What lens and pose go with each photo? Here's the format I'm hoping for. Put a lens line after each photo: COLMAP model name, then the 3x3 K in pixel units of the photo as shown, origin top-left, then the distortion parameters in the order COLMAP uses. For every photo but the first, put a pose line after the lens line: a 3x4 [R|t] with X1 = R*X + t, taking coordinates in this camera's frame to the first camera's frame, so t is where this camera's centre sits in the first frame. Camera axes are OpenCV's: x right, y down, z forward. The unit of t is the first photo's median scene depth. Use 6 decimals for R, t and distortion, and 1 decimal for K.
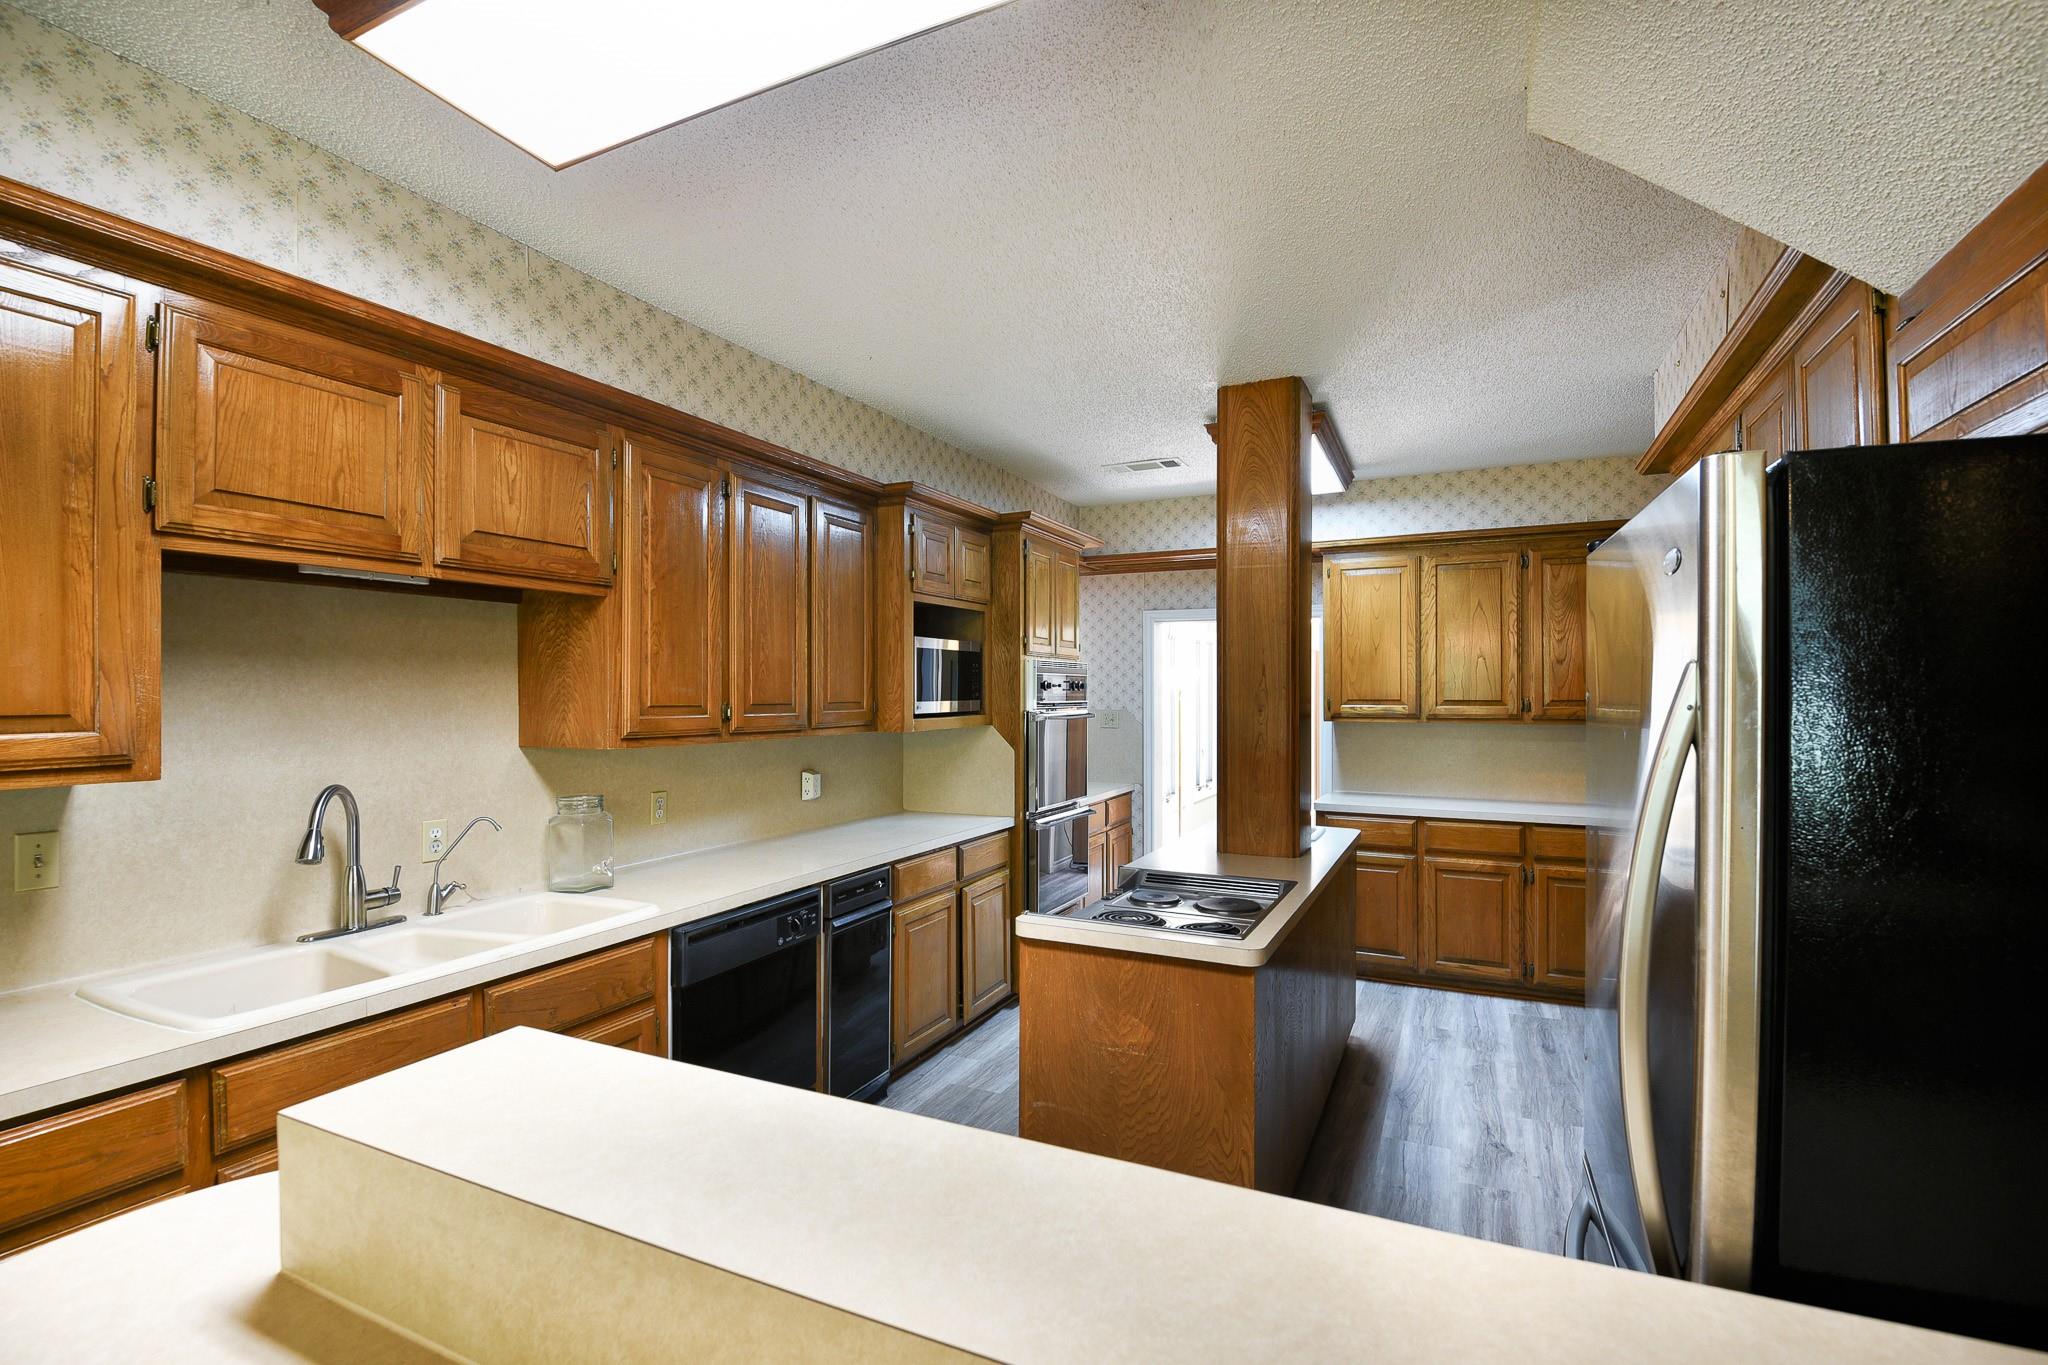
lens RADIAL K [[946.8, 0, 1025.9], [0, 946.8, 692.8], [0, 0, 1]] dist [-0.002011, -0.000289]
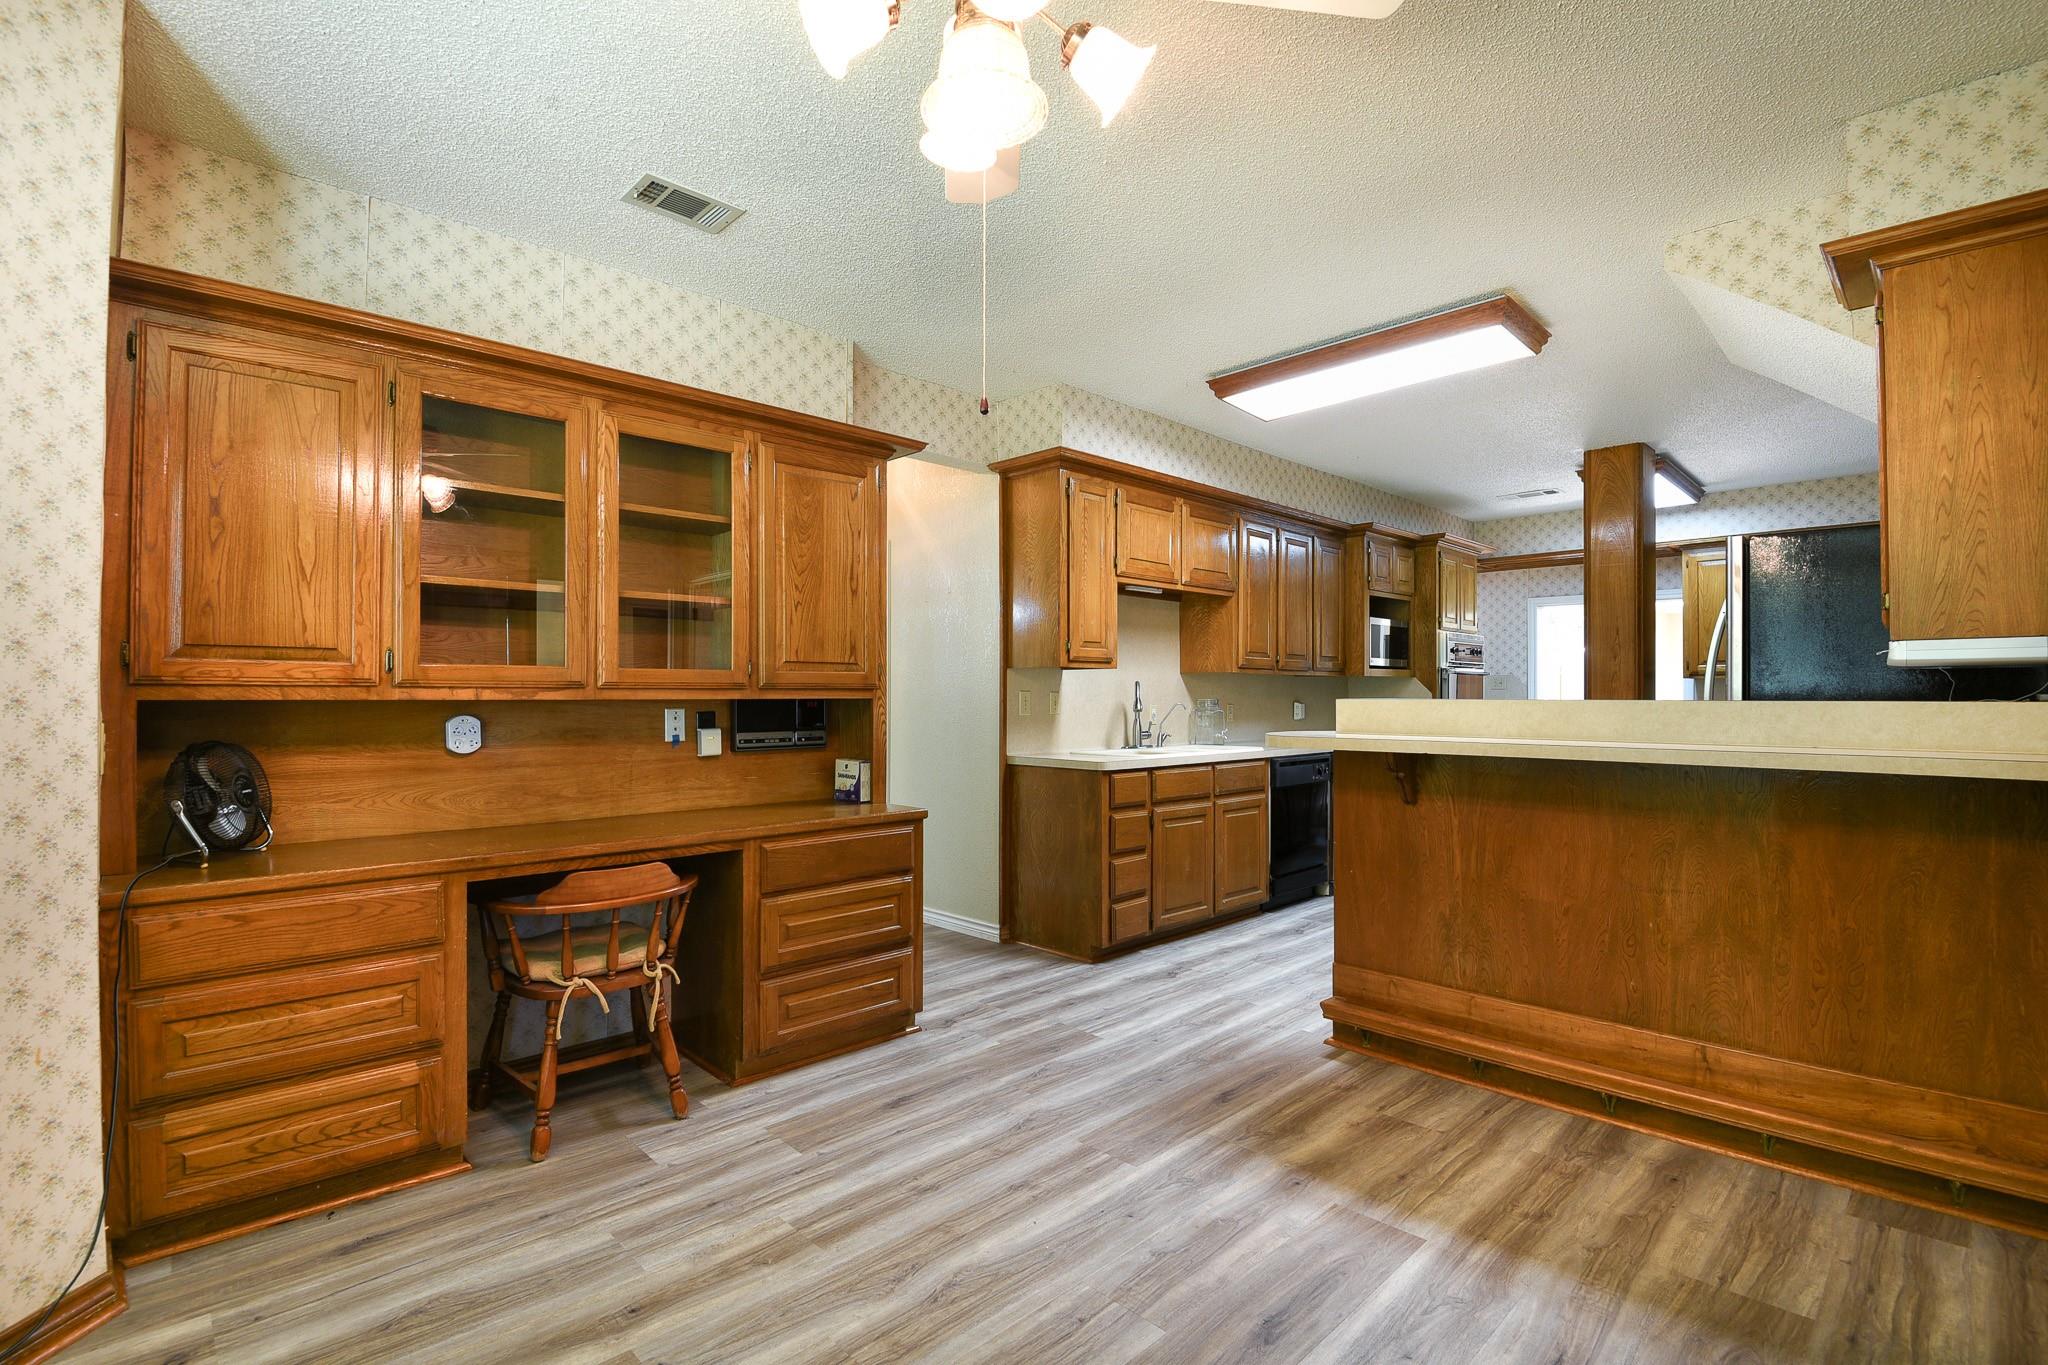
lens RADIAL K [[946.8, 0, 1025.9], [0, 946.8, 692.8], [0, 0, 1]] dist [-0.002011, -0.000289]
pose [[0.935889, 0.001699, -0.352292, -0.091381], [-0.002683, 0.999994, -0.002305, 0.069848], [0.352286, 0.003103, 0.935887, -0.665066]]
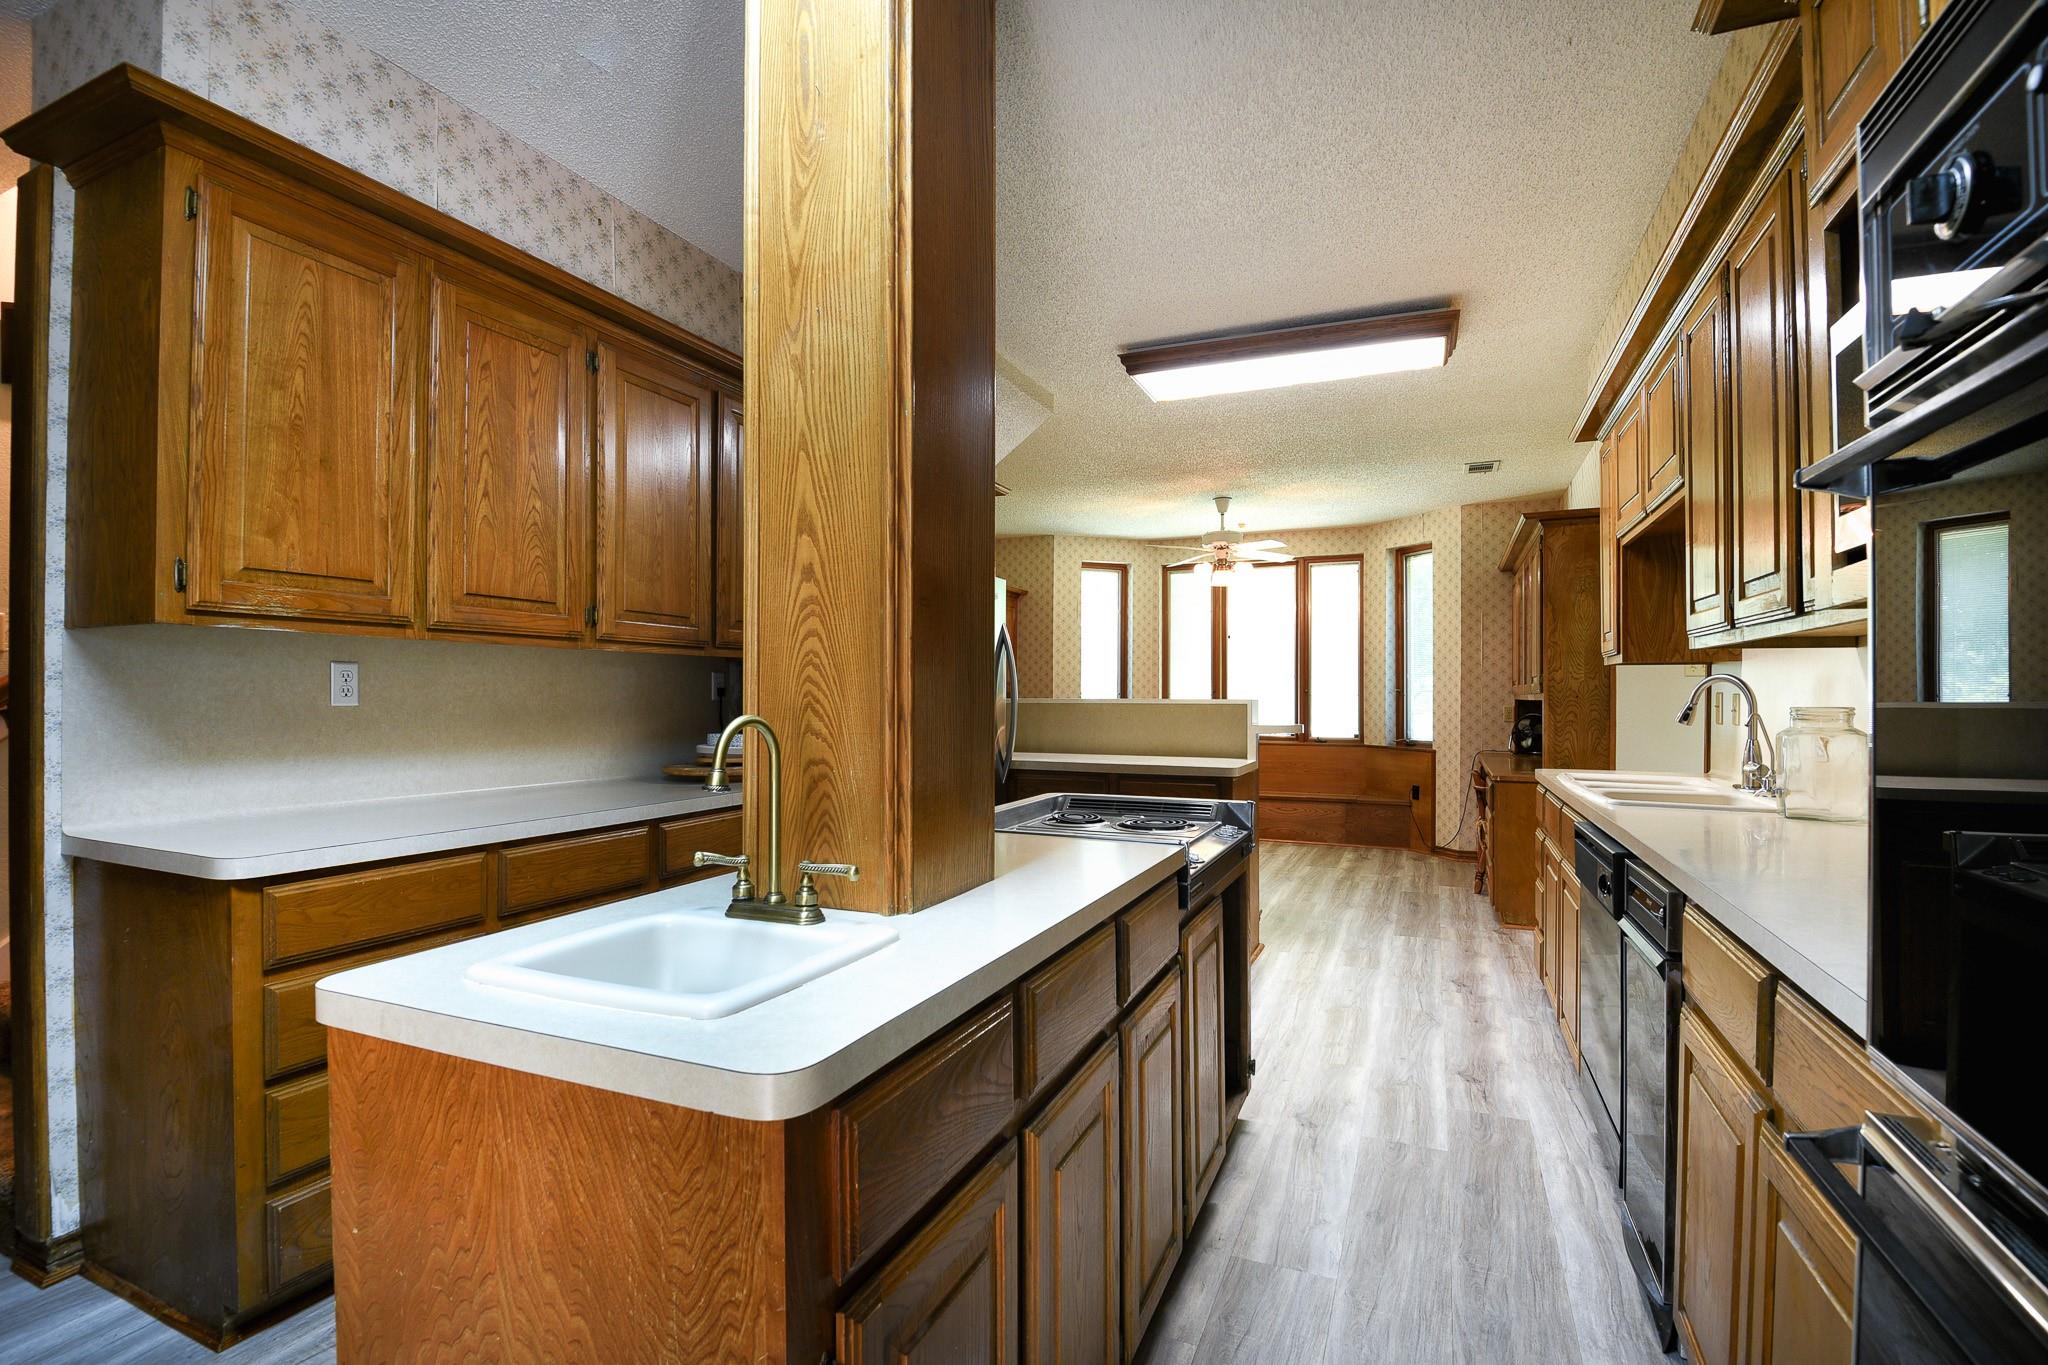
lens RADIAL K [[946.8, 0, 1025.9], [0, 946.8, 692.8], [0, 0, 1]] dist [-0.002011, -0.000289]
pose [[-0.999679, -0.002585, -0.025190, 0.351852], [-0.002477, 0.999988, -0.004295, 0.070234], [0.025201, -0.004231, -0.999673, 2.602410]]
